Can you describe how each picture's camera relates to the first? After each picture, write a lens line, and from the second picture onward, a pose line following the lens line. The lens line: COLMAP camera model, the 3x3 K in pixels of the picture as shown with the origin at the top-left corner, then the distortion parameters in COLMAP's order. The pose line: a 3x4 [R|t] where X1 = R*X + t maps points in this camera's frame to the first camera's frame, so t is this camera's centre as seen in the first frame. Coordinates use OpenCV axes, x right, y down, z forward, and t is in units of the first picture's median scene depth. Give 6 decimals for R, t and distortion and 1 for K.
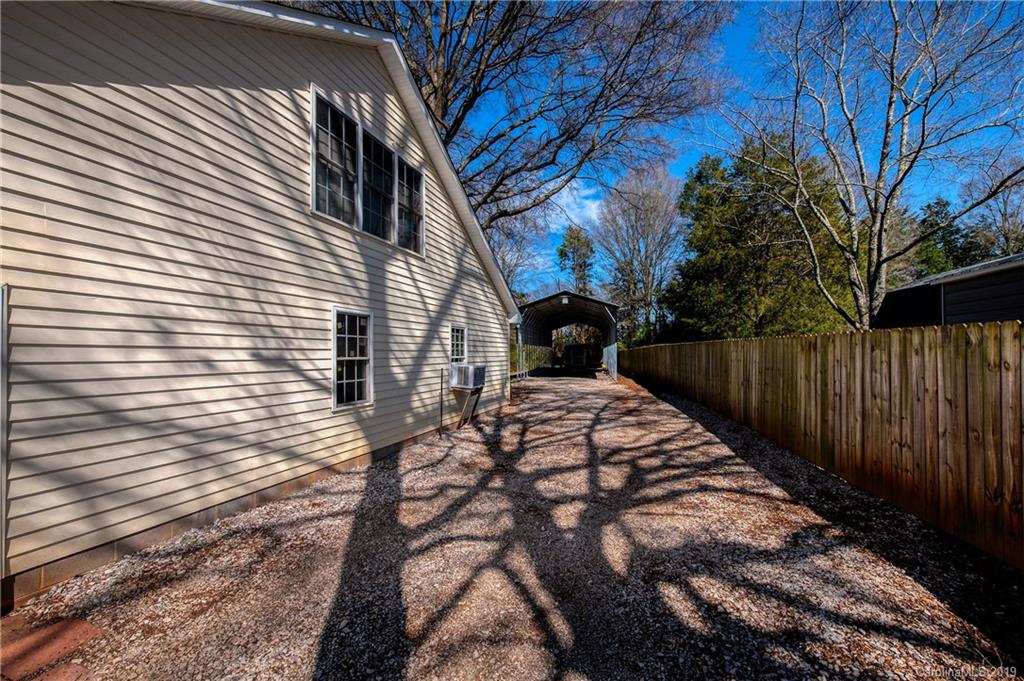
lens RADIAL K [[412.9, 0, 512.0], [0, 412.9, 340.5], [0, 0, 1]] dist [0.001295, -0.000093]
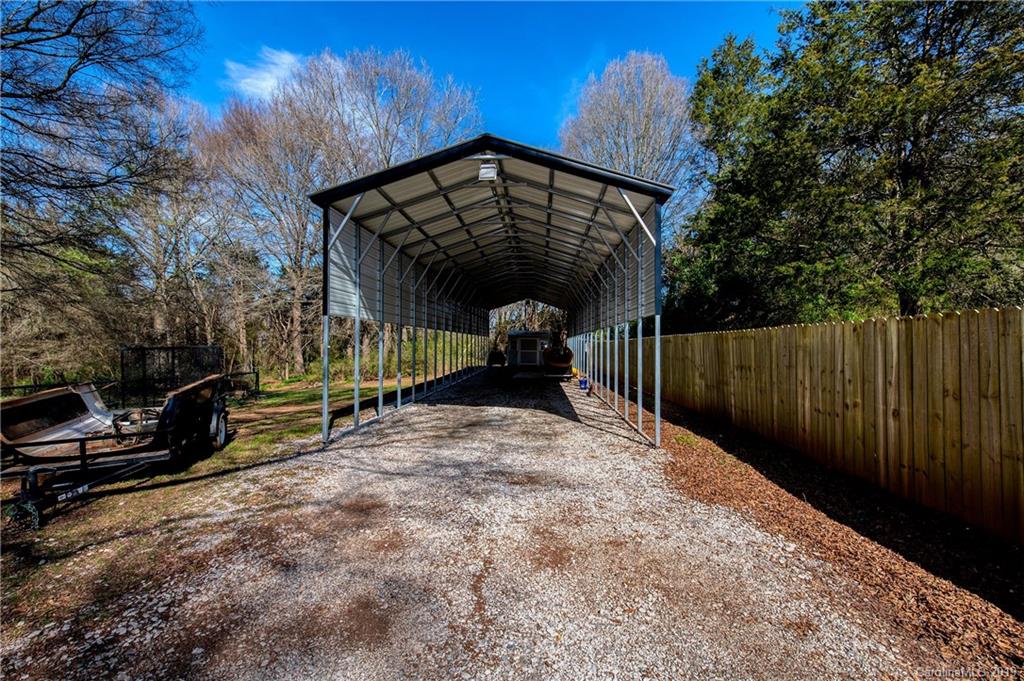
lens RADIAL K [[412.9, 0, 512.0], [0, 412.9, 340.5], [0, 0, 1]] dist [0.001295, -0.000093]
pose [[0.992777, 0.006198, 0.119811, 0.059433], [-0.008519, 0.999786, 0.018865, 0.010027], [-0.119669, -0.019750, 0.992617, 0.375000]]
